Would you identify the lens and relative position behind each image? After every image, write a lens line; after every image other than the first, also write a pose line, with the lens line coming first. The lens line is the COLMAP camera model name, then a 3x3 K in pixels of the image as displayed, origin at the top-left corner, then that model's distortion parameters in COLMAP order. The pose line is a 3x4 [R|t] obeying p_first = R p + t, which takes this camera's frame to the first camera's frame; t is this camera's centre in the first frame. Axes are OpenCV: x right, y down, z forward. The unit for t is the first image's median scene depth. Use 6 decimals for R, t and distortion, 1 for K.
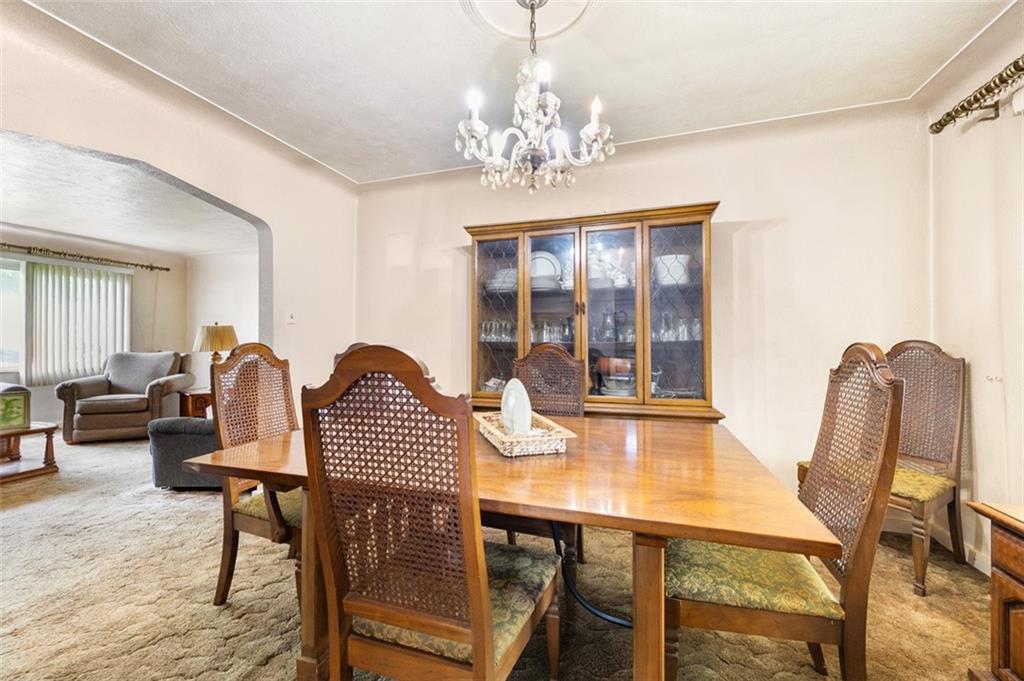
lens RADIAL K [[398.7, 0, 512.0], [0, 398.7, 340.5], [0, 0, 1]] dist [0.010884, -0.006632]
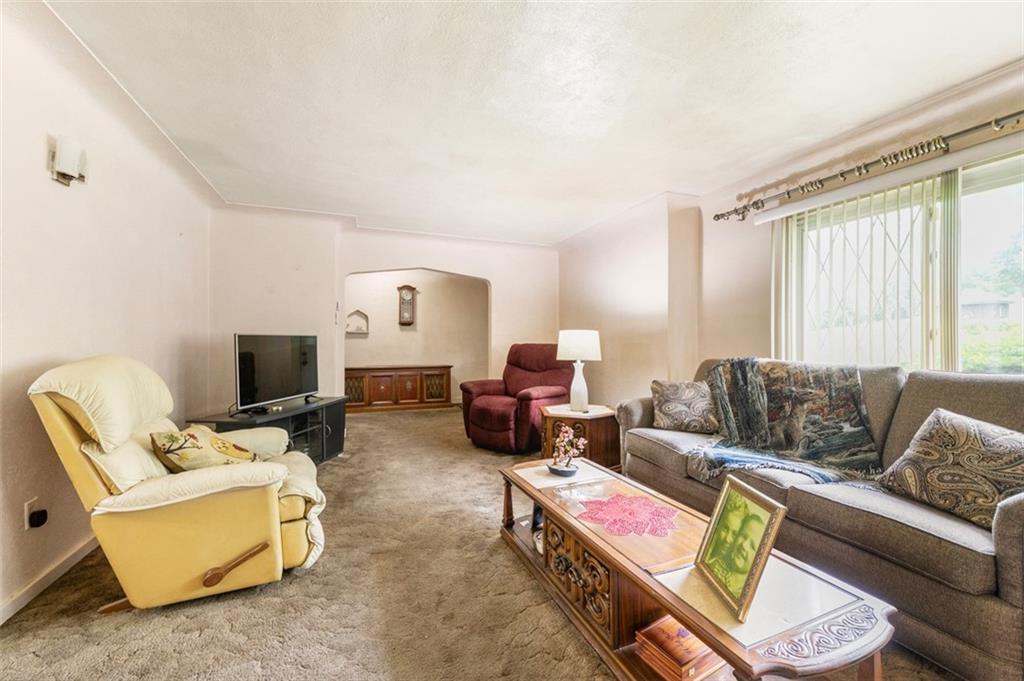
lens RADIAL K [[398.7, 0, 512.0], [0, 398.7, 340.5], [0, 0, 1]] dist [0.010884, -0.006632]
pose [[-0.765849, -0.003945, -0.643008, -0.597792], [0.000429, 0.999978, -0.006646, -0.000066], [0.643020, -0.005366, -0.765830, 0.776731]]
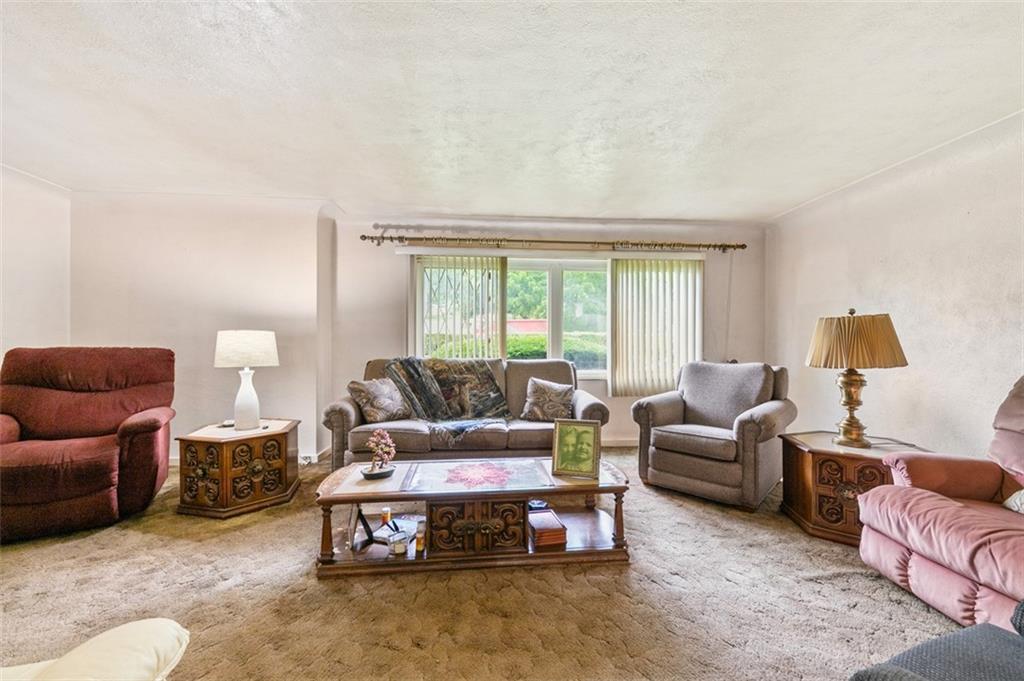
lens RADIAL K [[398.7, 0, 512.0], [0, 398.7, 340.5], [0, 0, 1]] dist [0.010884, -0.006632]
pose [[0.391366, -0.009811, -0.920183, -0.453316], [0.000574, 0.999946, -0.010418, -0.001881], [0.920235, 0.003549, 0.391350, 0.421784]]
